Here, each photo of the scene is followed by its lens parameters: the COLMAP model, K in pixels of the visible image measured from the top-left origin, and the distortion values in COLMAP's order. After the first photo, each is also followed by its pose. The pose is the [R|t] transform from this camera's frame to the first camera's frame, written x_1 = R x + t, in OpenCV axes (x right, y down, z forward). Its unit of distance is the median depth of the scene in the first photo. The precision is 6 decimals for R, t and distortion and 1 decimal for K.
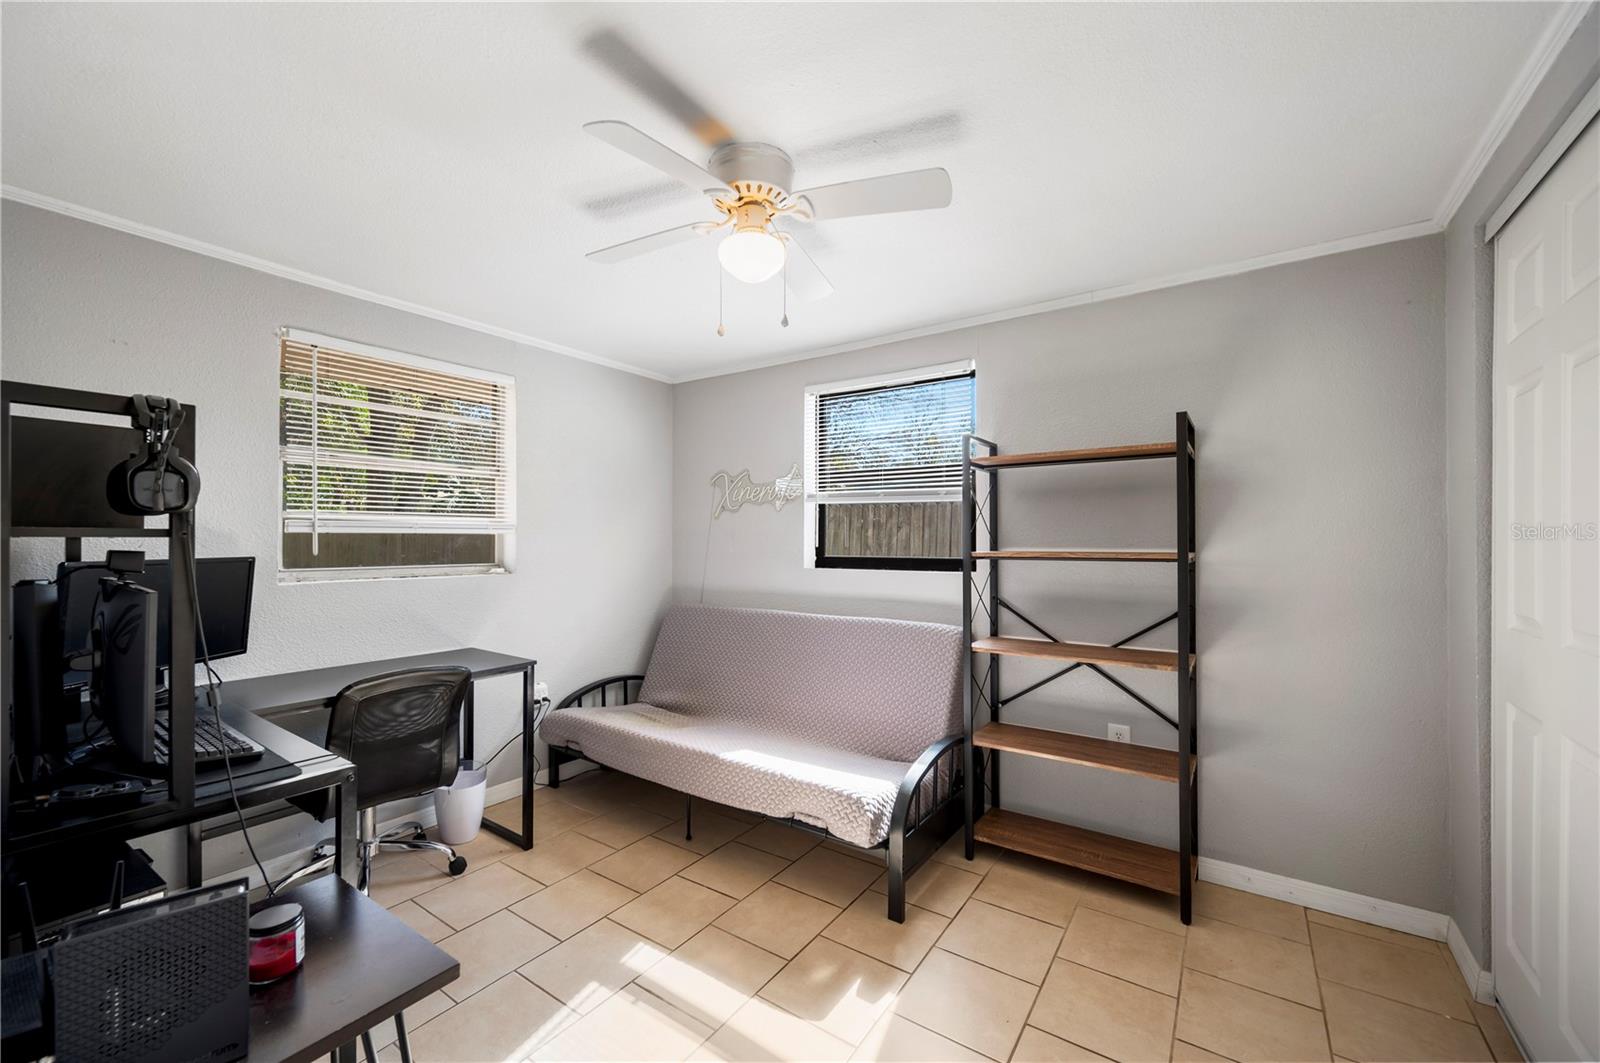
lens RADIAL K [[640.1, 0, 795.5], [0, 640.1, 536.8], [0, 0, 1]] dist [-0.000713, -0.000157]
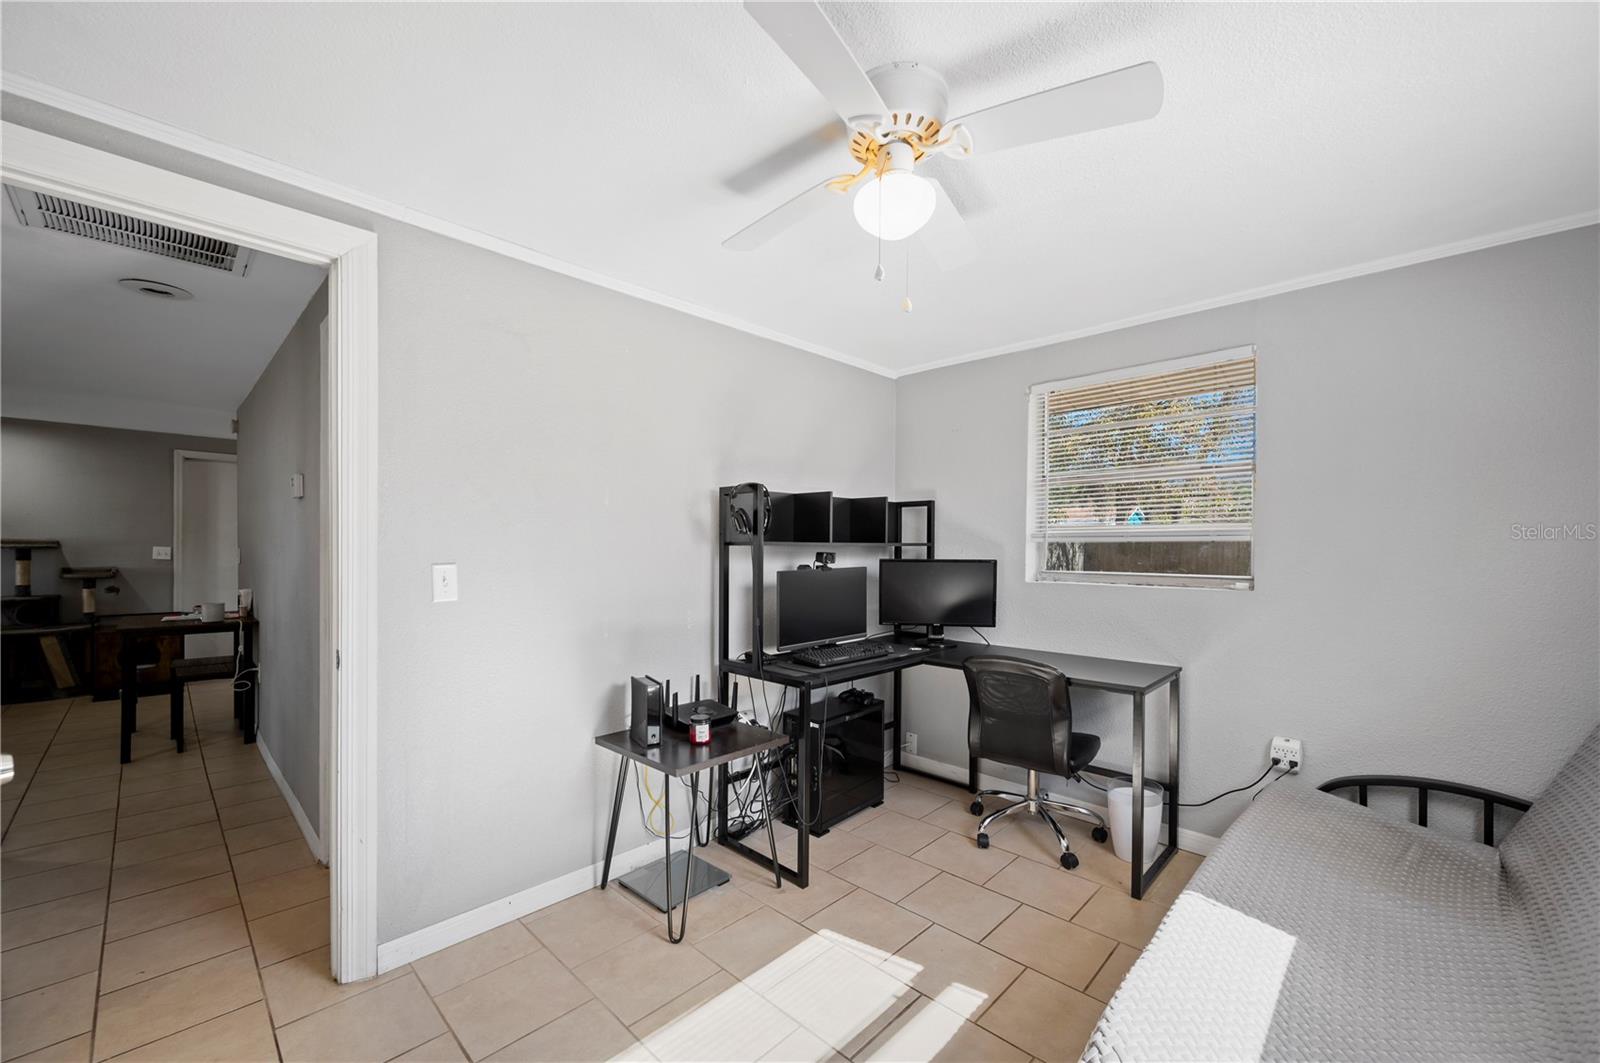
lens RADIAL K [[627.2, 0, 802.2], [0, 627.2, 546.6], [0, 0, 1]] dist [0.000203, 0.000102]
pose [[-0.174684, -0.001941, -0.984623, 0.495327], [0.000656, 0.999998, -0.002088, 0.004377], [0.984624, -0.001010, -0.174682, 0.669475]]
